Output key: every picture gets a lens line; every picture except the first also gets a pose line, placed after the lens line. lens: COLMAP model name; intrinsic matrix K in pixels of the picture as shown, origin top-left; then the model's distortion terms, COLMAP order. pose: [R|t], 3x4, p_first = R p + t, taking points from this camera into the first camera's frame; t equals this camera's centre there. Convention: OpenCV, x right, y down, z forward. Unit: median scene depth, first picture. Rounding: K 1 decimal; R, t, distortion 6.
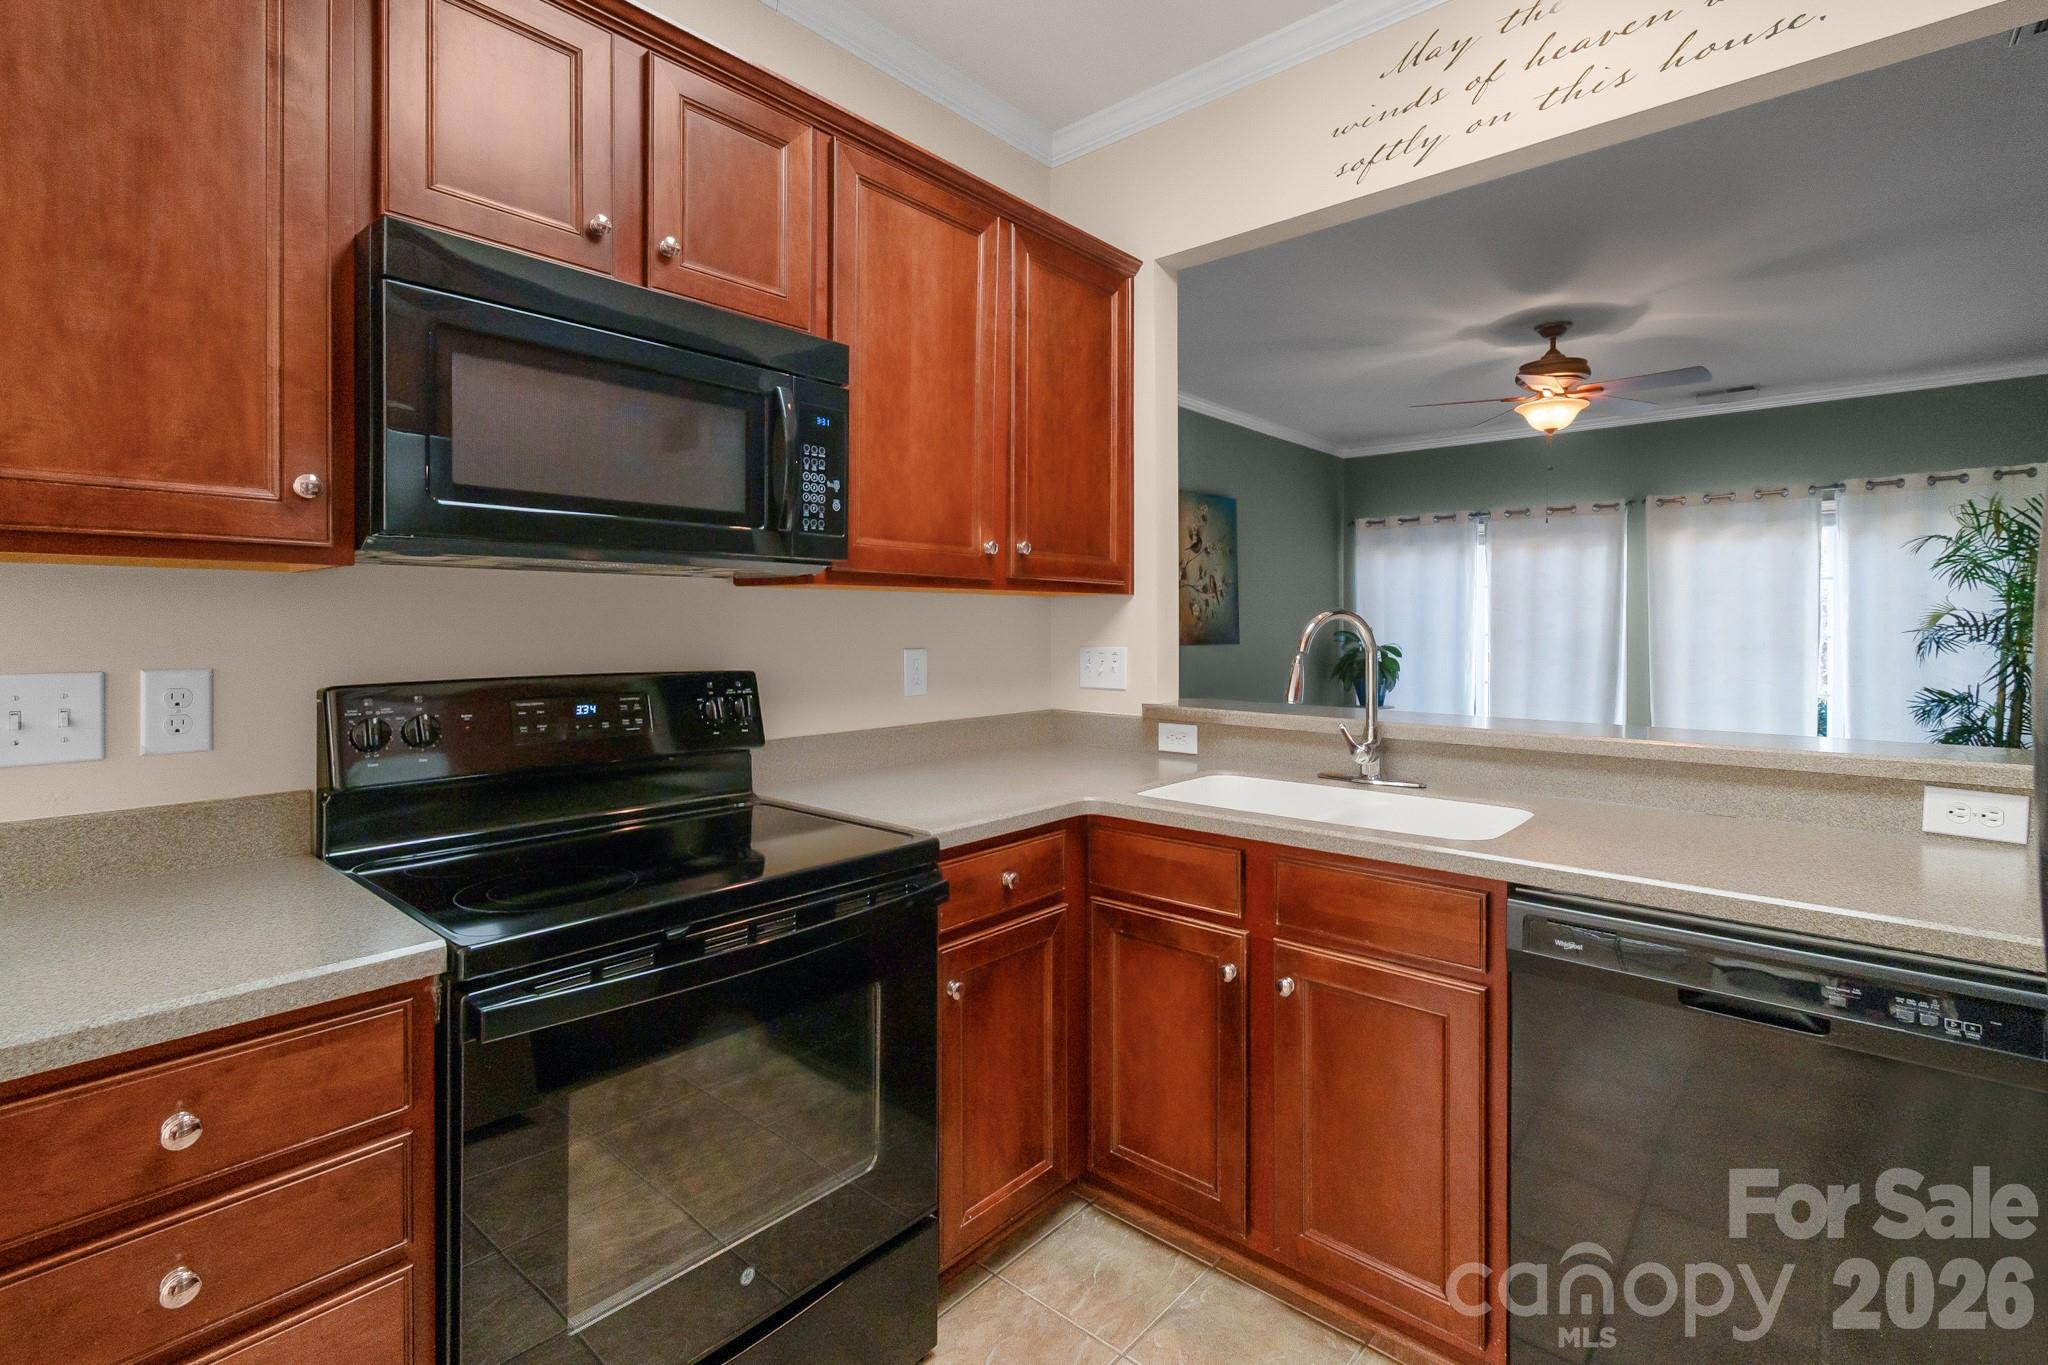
lens RADIAL K [[937.0, 0, 1031.9], [0, 937.0, 630.5], [0, 0, 1]] dist [0.002869, -0.003729]
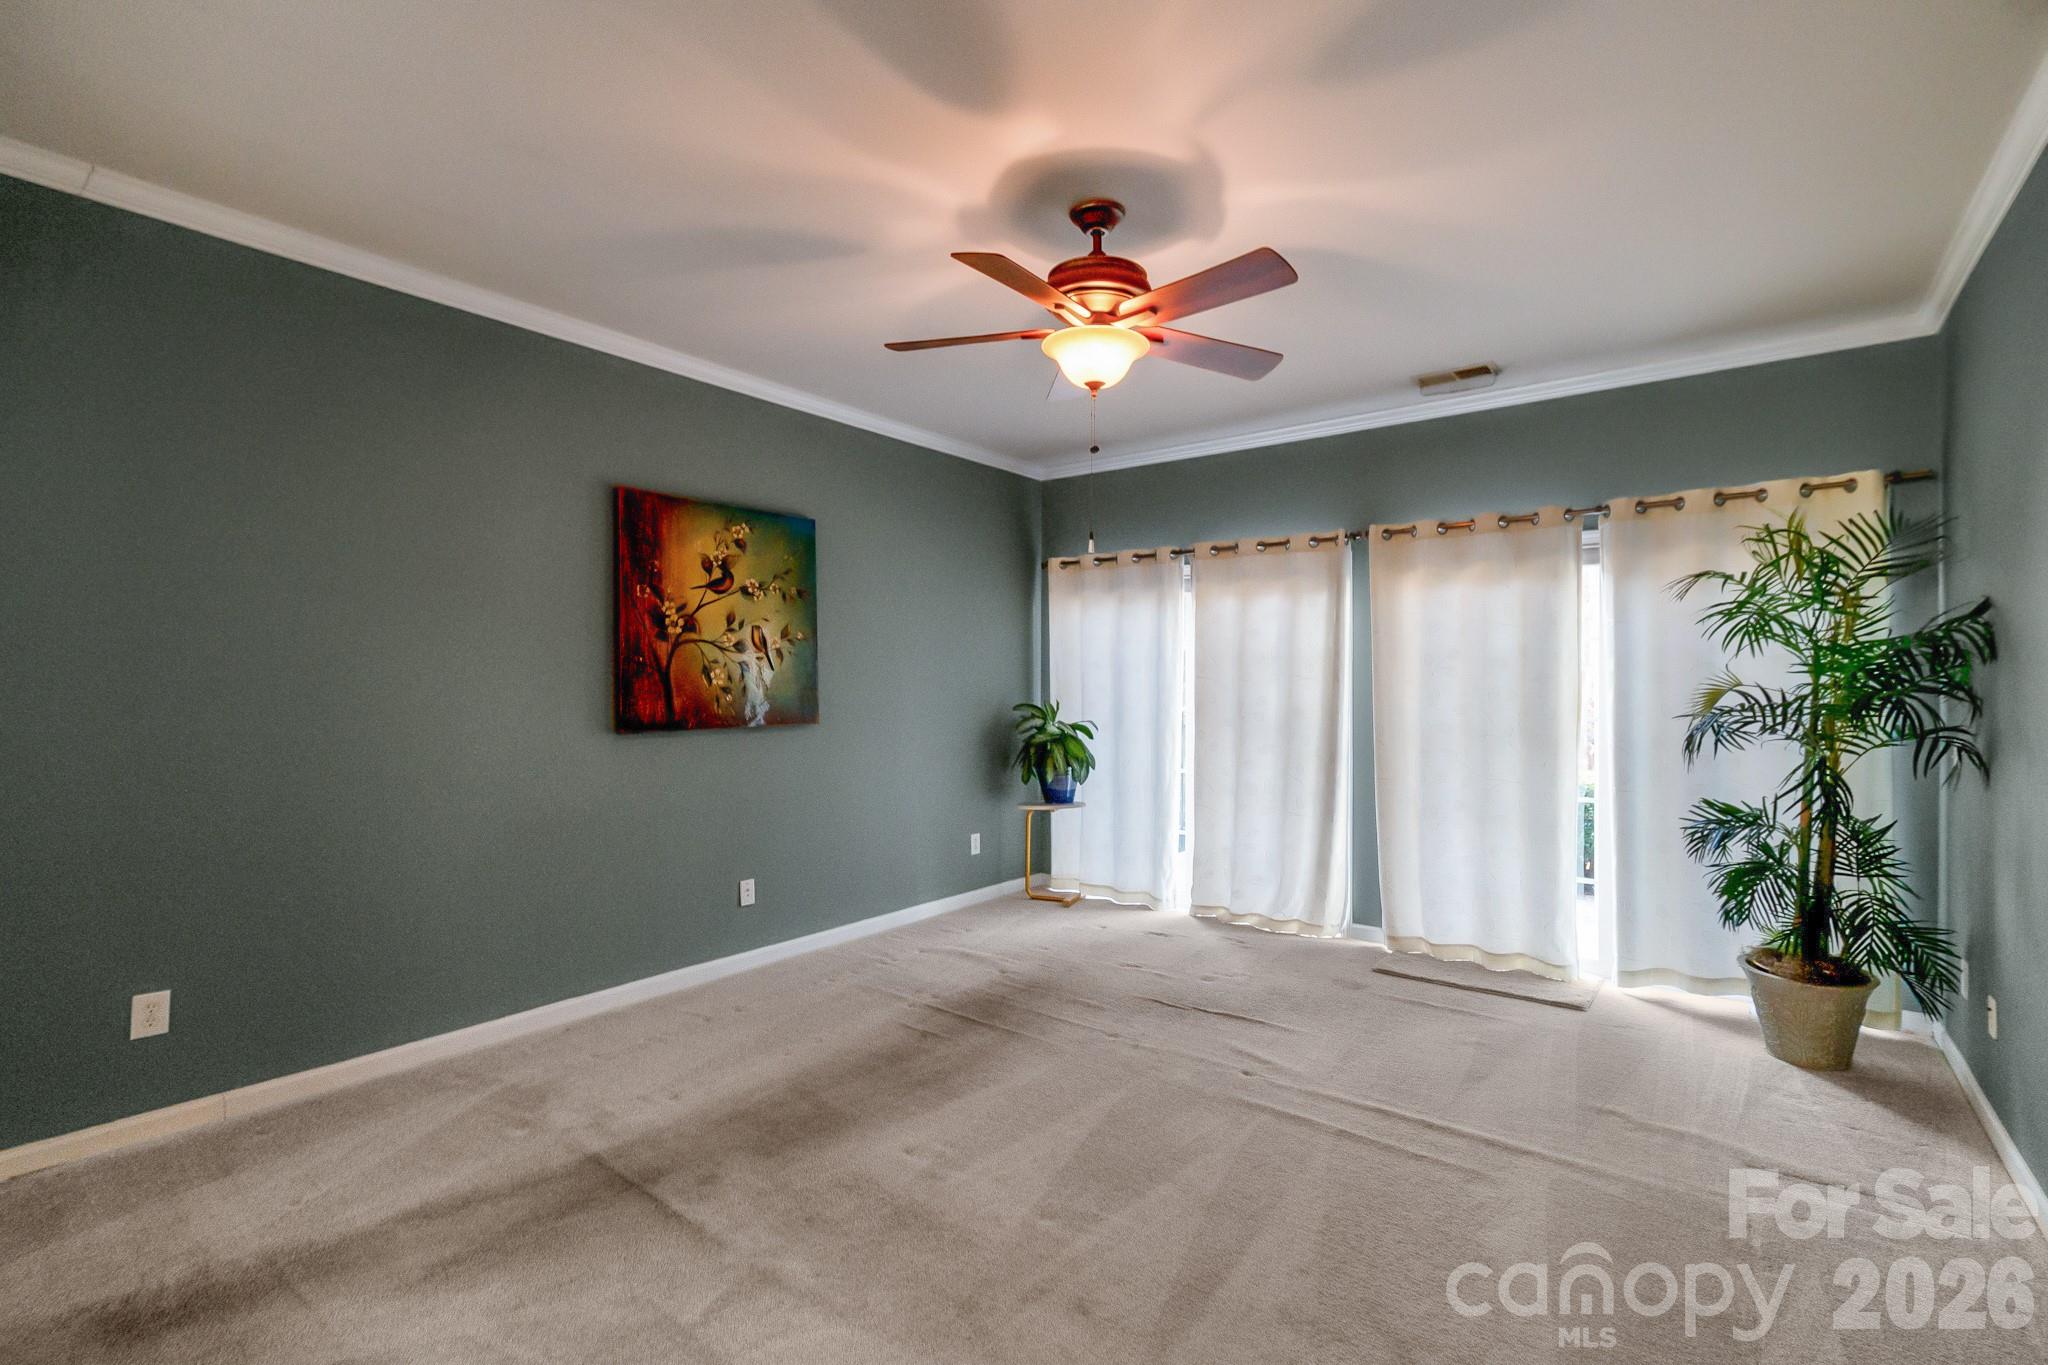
lens RADIAL K [[937.0, 0, 1023.8], [0, 937.0, 678.5], [0, 0, 1]] dist [0.002869, -0.003729]
pose [[0.997236, 0.005984, 0.074051, 0.422640], [-0.004939, 0.999886, -0.014283, -0.014431], [-0.074128, 0.013878, 0.997152, 0.368514]]
